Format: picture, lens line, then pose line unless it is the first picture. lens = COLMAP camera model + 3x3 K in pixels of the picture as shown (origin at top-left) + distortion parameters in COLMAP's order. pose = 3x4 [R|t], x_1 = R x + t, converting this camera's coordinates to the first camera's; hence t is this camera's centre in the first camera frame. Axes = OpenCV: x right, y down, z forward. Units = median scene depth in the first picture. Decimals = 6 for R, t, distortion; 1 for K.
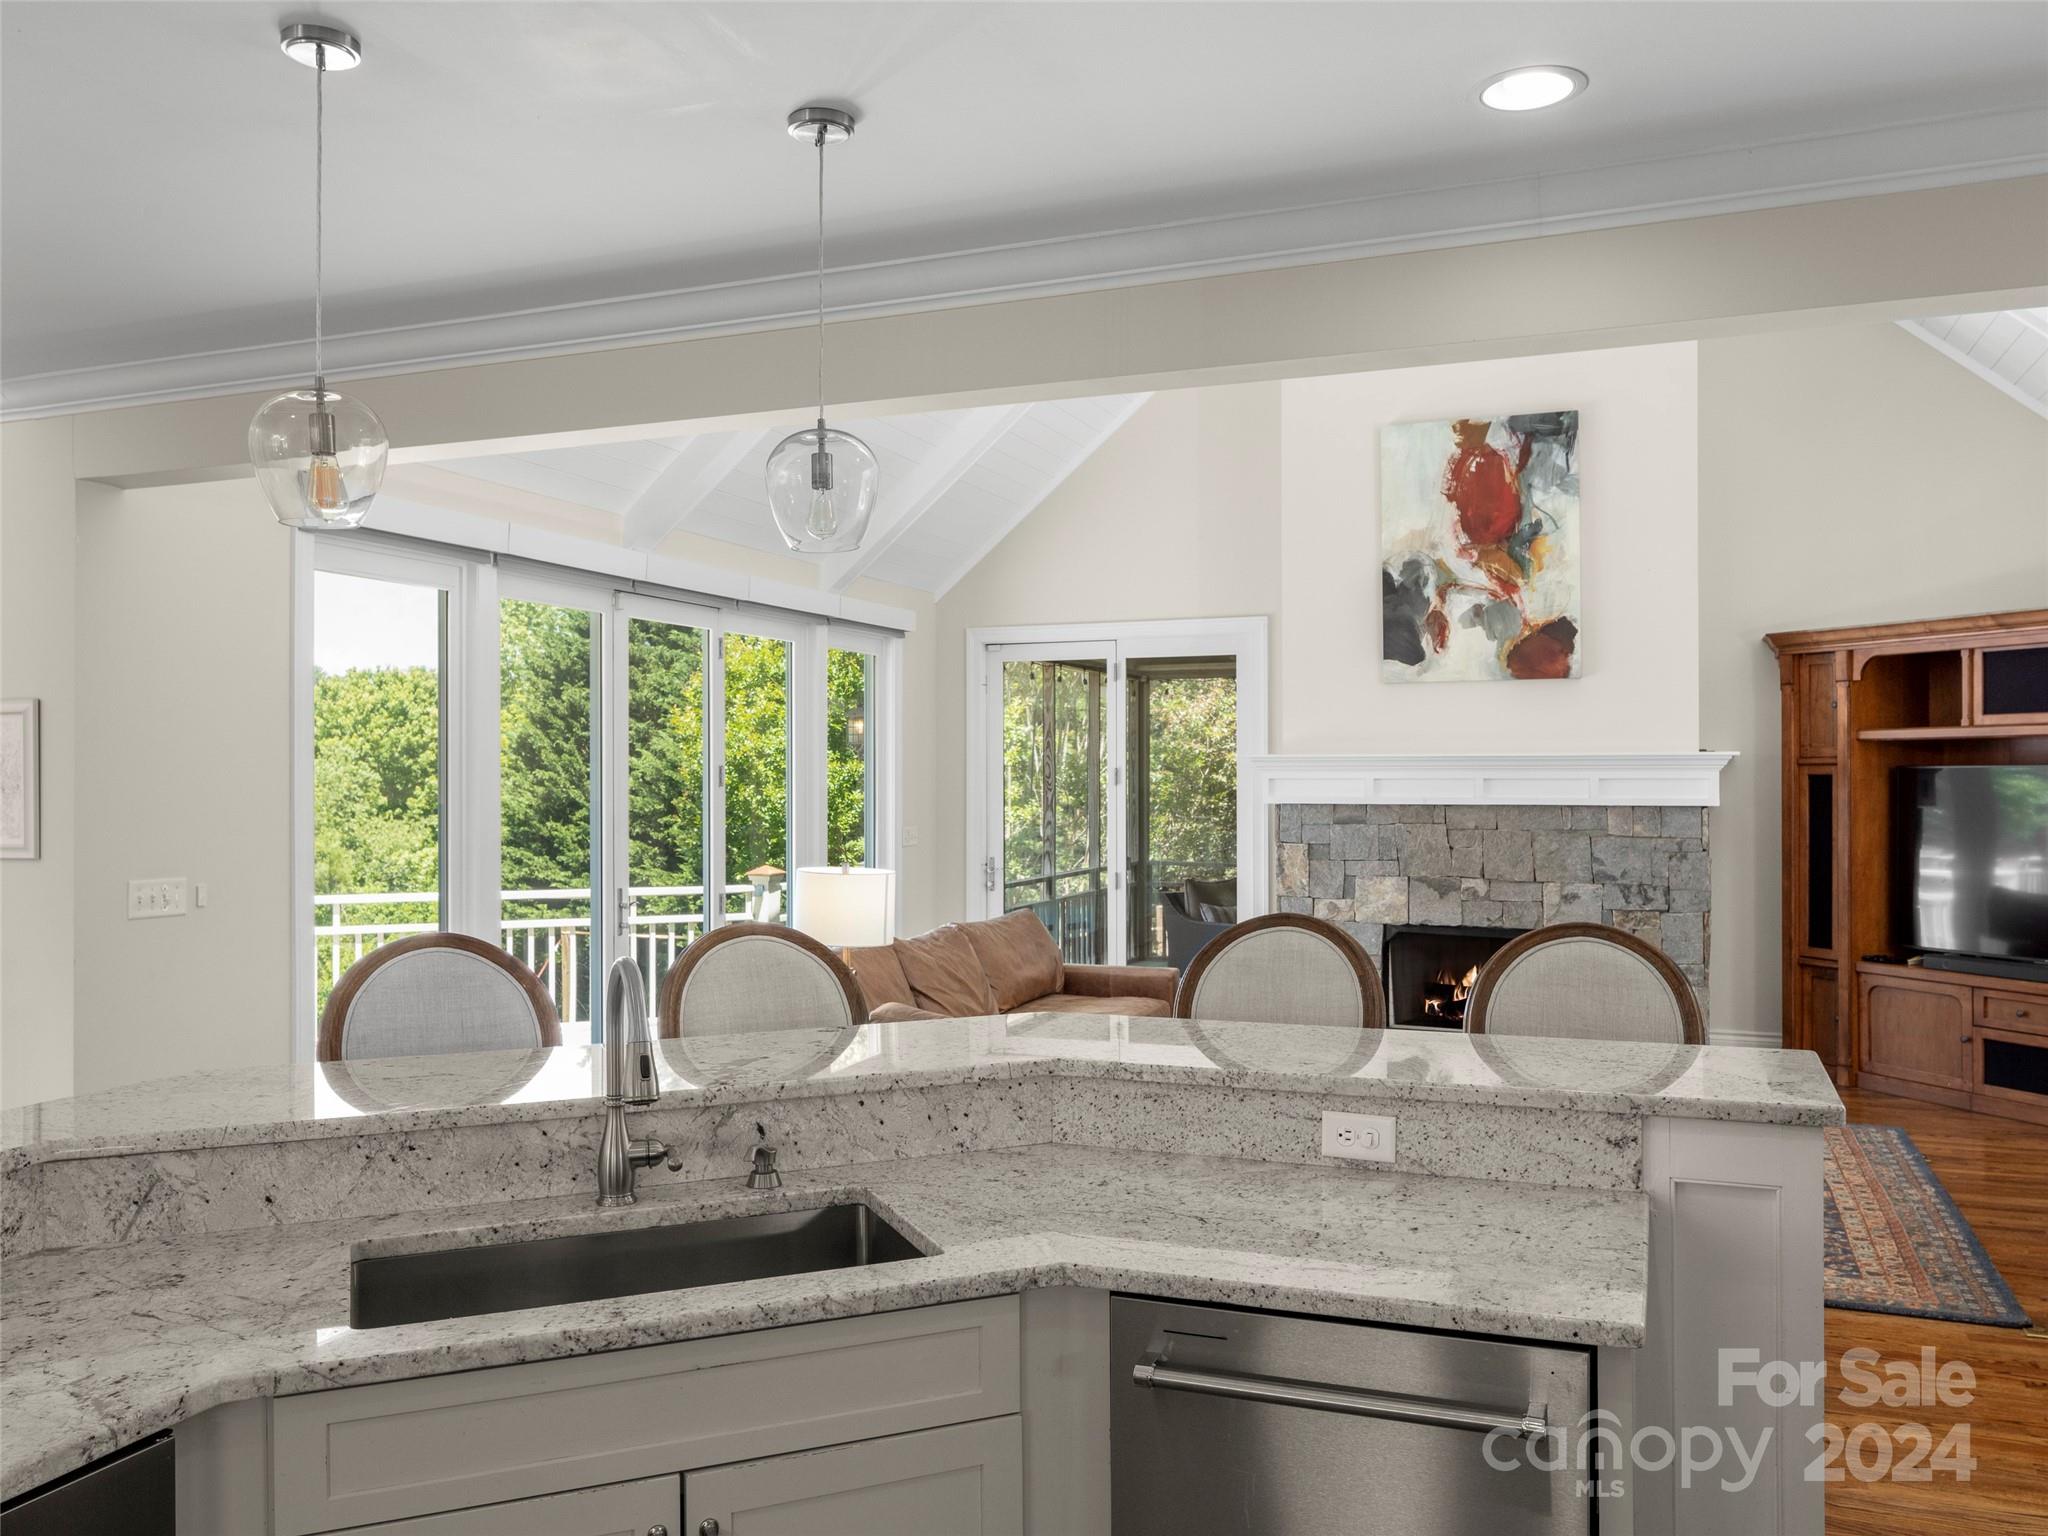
lens RADIAL K [[1598.1, 0, 1011.9], [0, 1598.1, 752.5], [0, 0, 1]] dist [-0.004495, 0.005419]
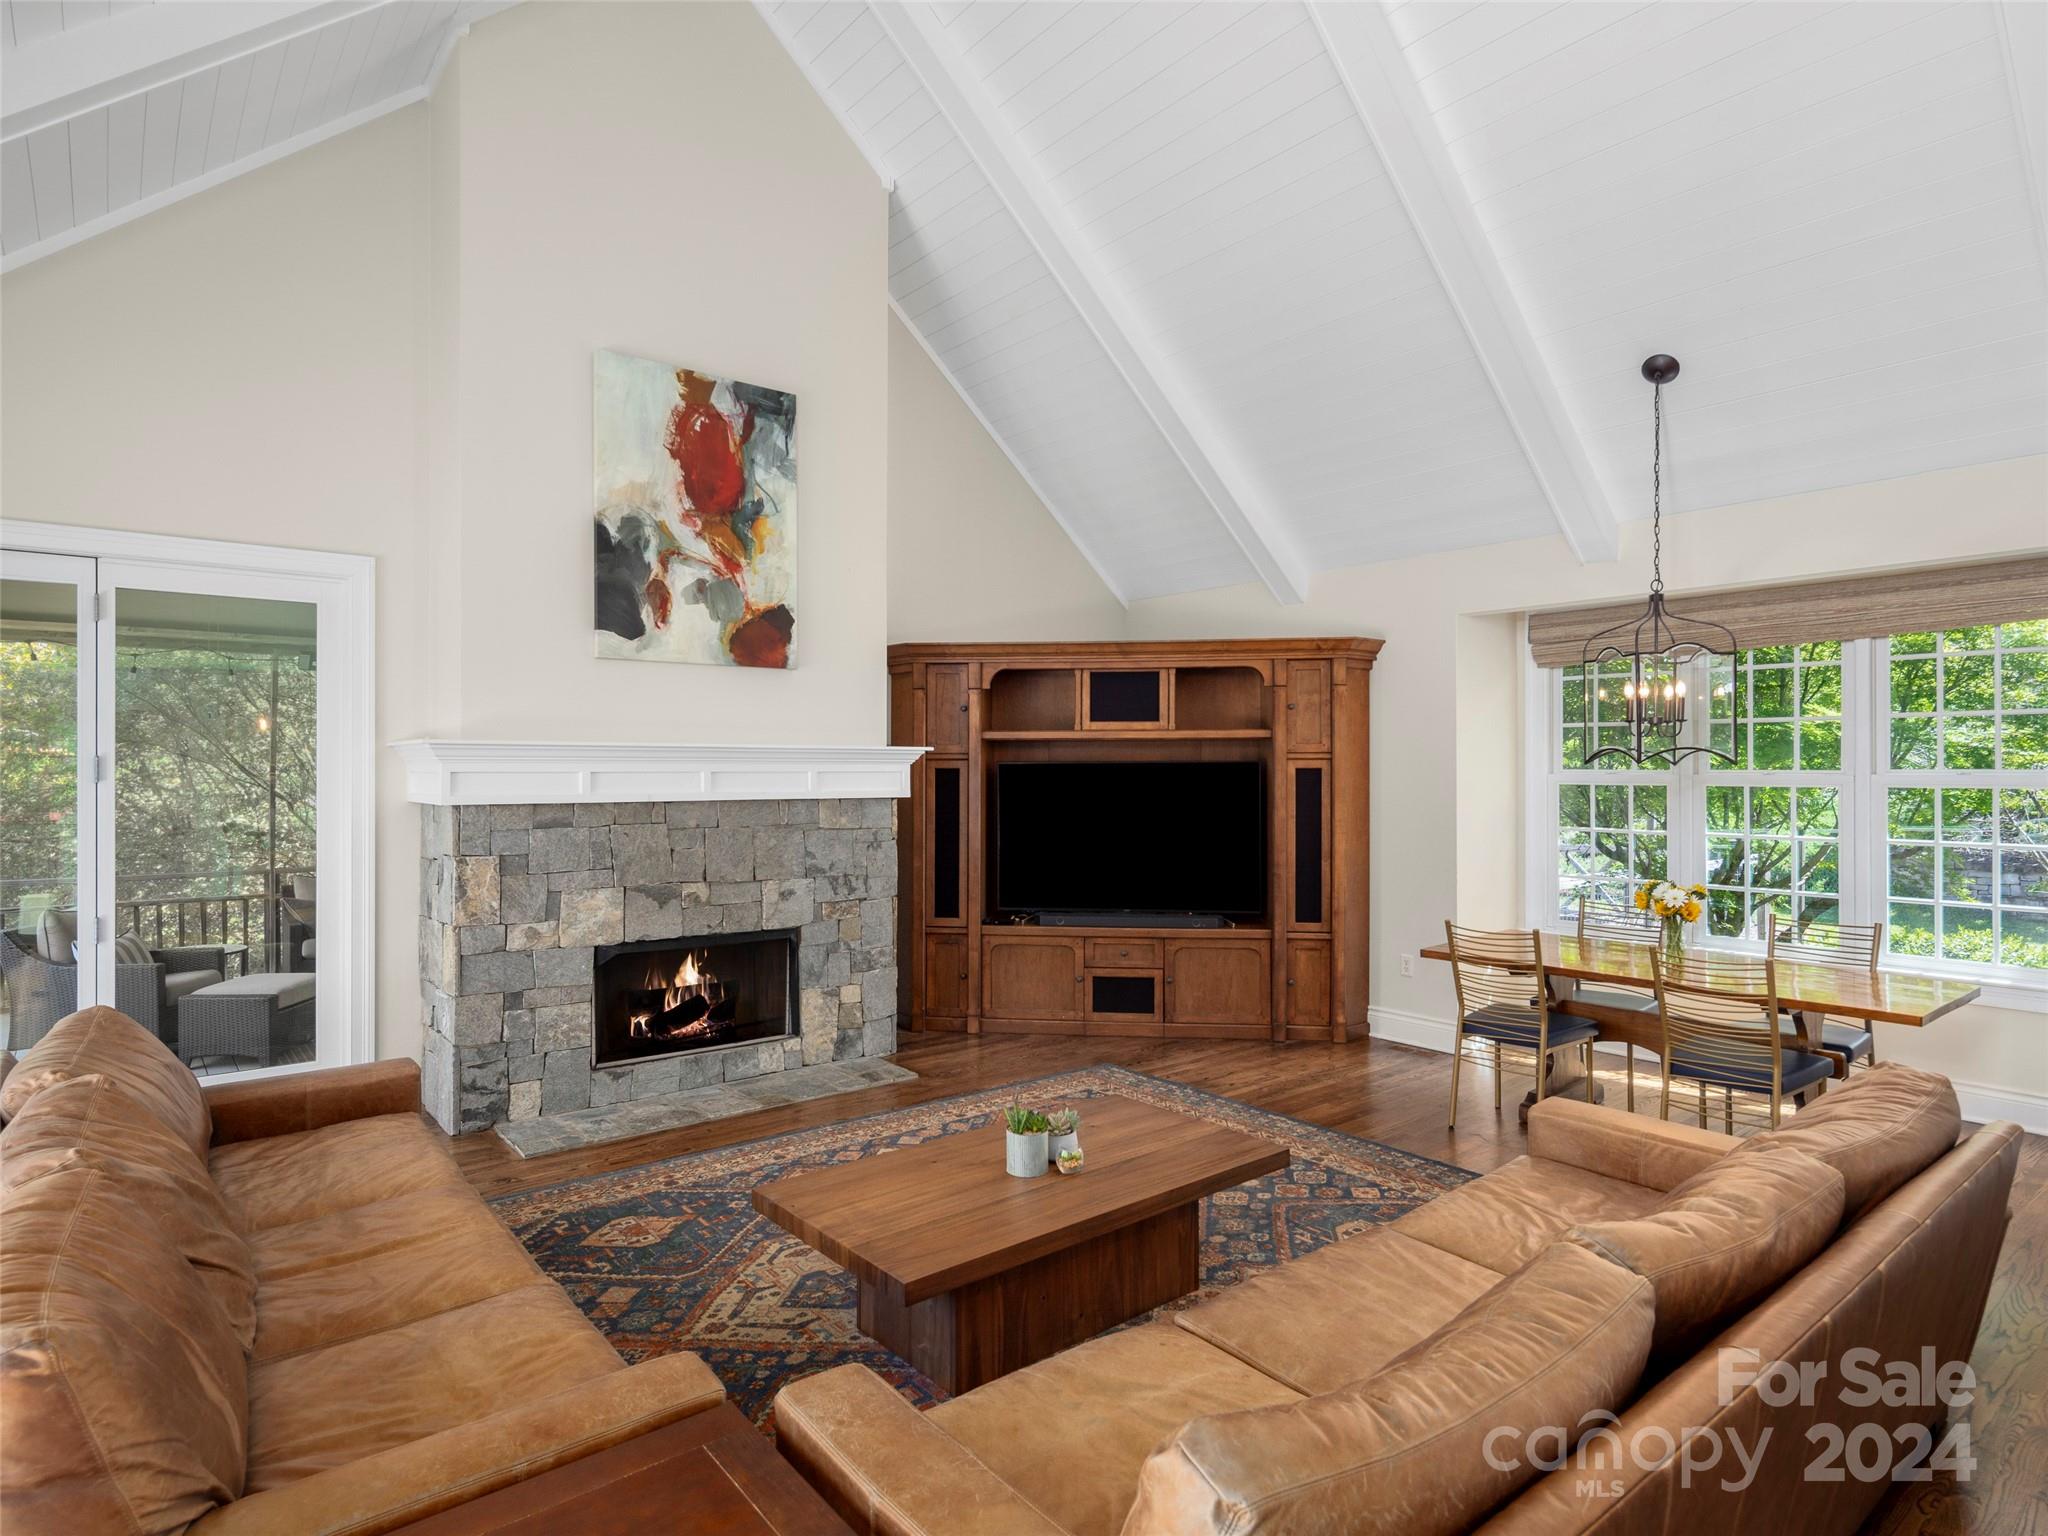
lens RADIAL K [[1127.8, 0, 1019.2], [0, 1127.8, 761.5], [0, 0, 1]] dist [0.012154, -0.004304]
pose [[0.491219, 0.007741, 0.871002, -0.178841], [-0.014204, 0.999899, -0.000876, 0.008595], [-0.870920, -0.011941, 0.491279, 0.537631]]
